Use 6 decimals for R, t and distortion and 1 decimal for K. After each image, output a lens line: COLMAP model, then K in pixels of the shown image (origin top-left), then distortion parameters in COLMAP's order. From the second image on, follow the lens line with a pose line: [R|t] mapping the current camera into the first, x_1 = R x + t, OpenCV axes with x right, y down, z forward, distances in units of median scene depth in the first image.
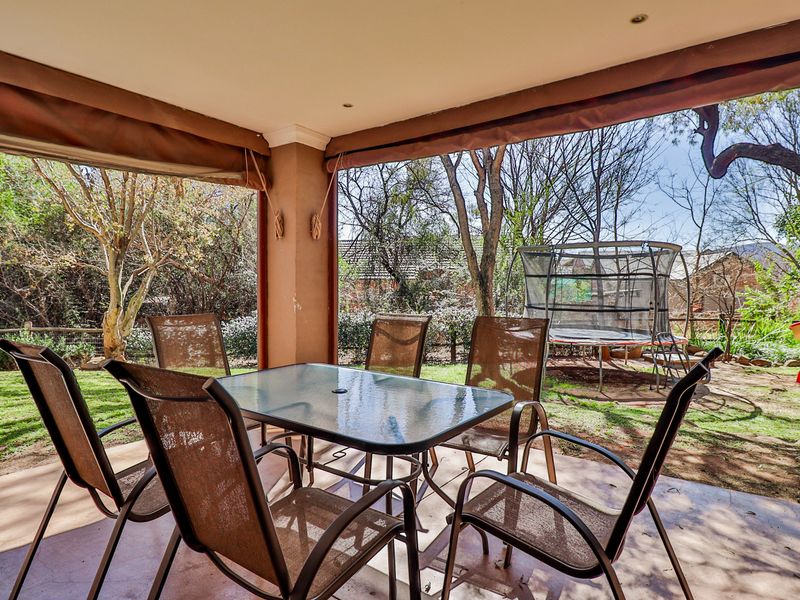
lens RADIAL K [[466.6, 0, 402.4], [0, 466.6, 301.9], [0, 0, 1]] dist [-0.004077, -0.000777]
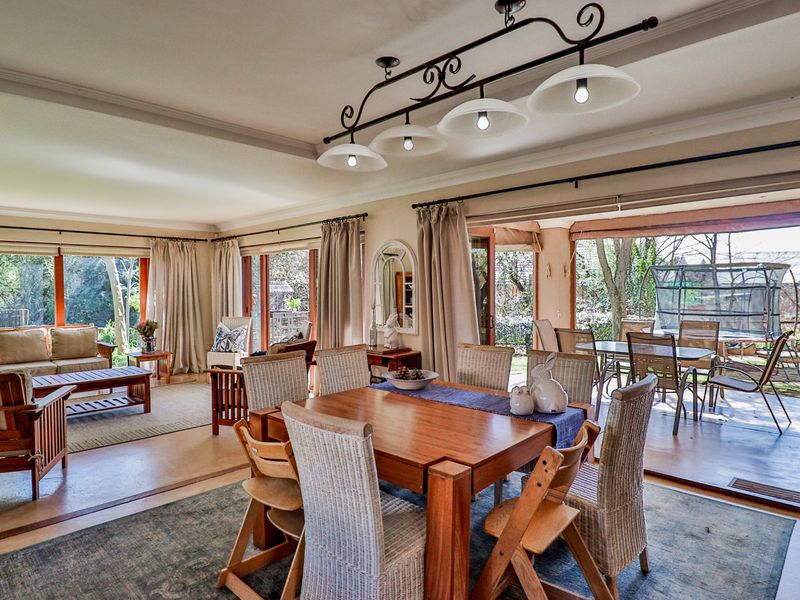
lens RADIAL K [[485.0, 0, 399.7], [0, 485.0, 313.6], [0, 0, 1]] dist [0.000407, -0.000866]
pose [[0.989168, -0.003832, -0.146738, -0.230731], [0.006419, 0.999832, 0.017155, -0.013581], [0.146648, -0.017911, 0.989027, -0.406837]]
